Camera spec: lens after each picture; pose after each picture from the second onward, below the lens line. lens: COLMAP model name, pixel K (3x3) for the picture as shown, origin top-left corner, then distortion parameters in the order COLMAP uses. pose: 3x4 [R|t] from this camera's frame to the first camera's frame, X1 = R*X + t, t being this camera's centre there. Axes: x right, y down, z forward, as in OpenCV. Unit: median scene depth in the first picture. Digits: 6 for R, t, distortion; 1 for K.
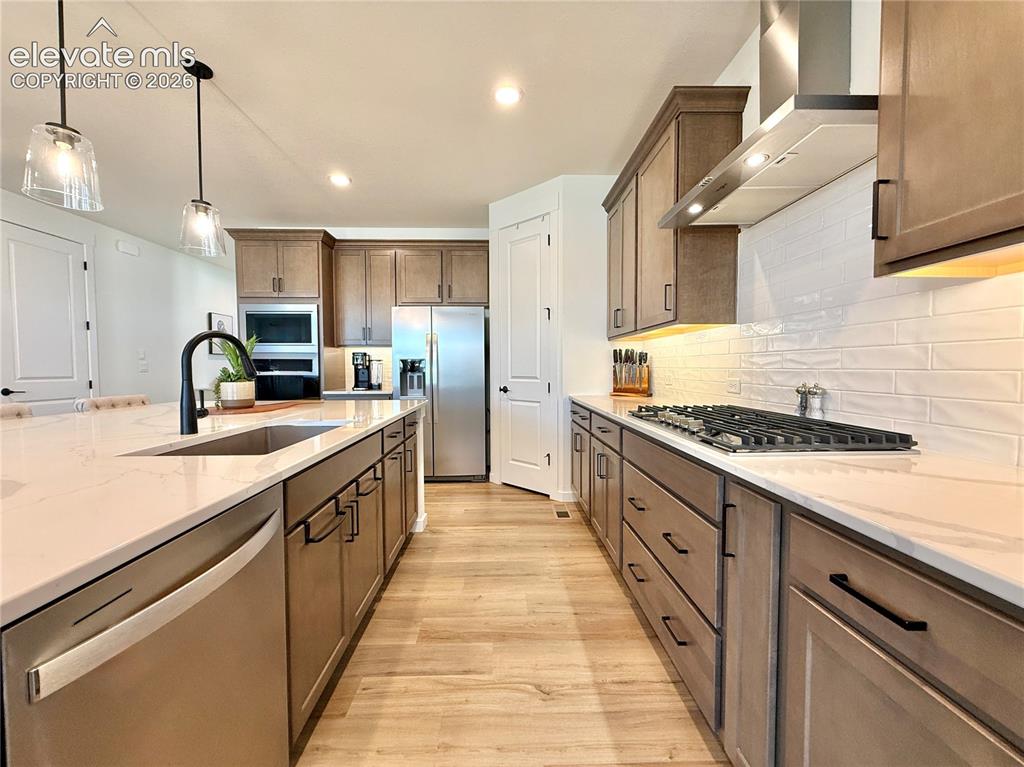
lens RADIAL K [[409.4, 0, 510.2], [0, 409.4, 380.0], [0, 0, 1]] dist [-0.001552, 0.000838]
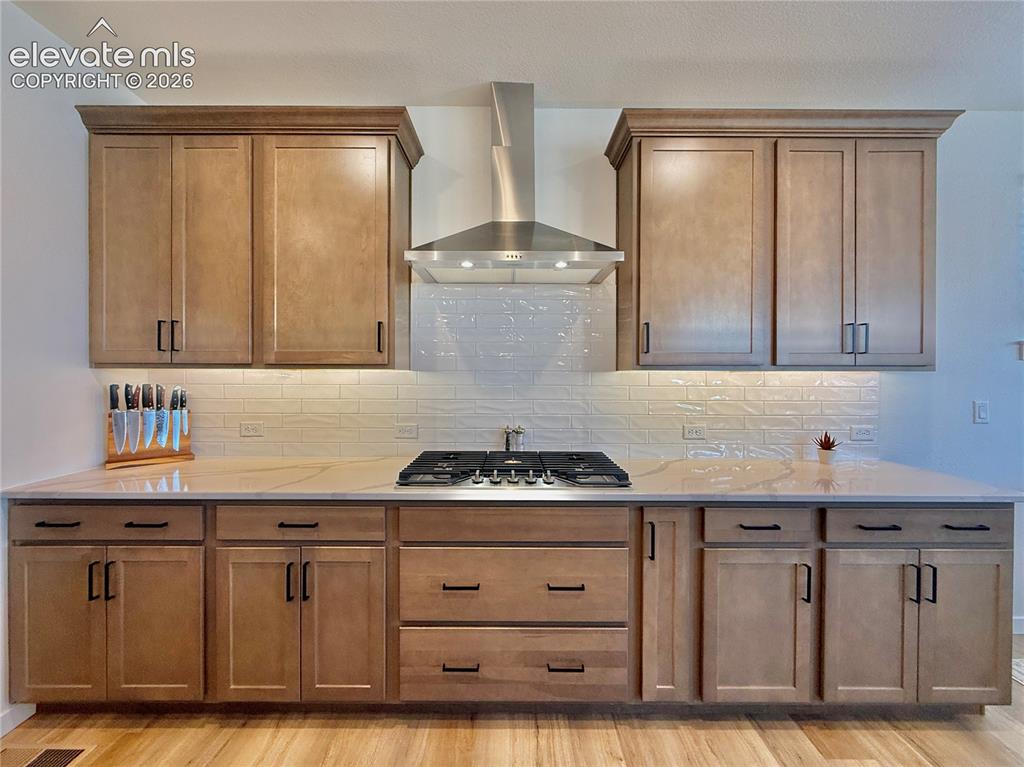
lens RADIAL K [[409.4, 0, 510.8], [0, 409.4, 385.5], [0, 0, 1]] dist [-0.001552, 0.000838]
pose [[0.021440, -0.012384, 0.999693, -0.602158], [0.031238, 0.999443, 0.011711, -0.137947], [-0.999282, 0.030977, 0.021815, 0.969196]]
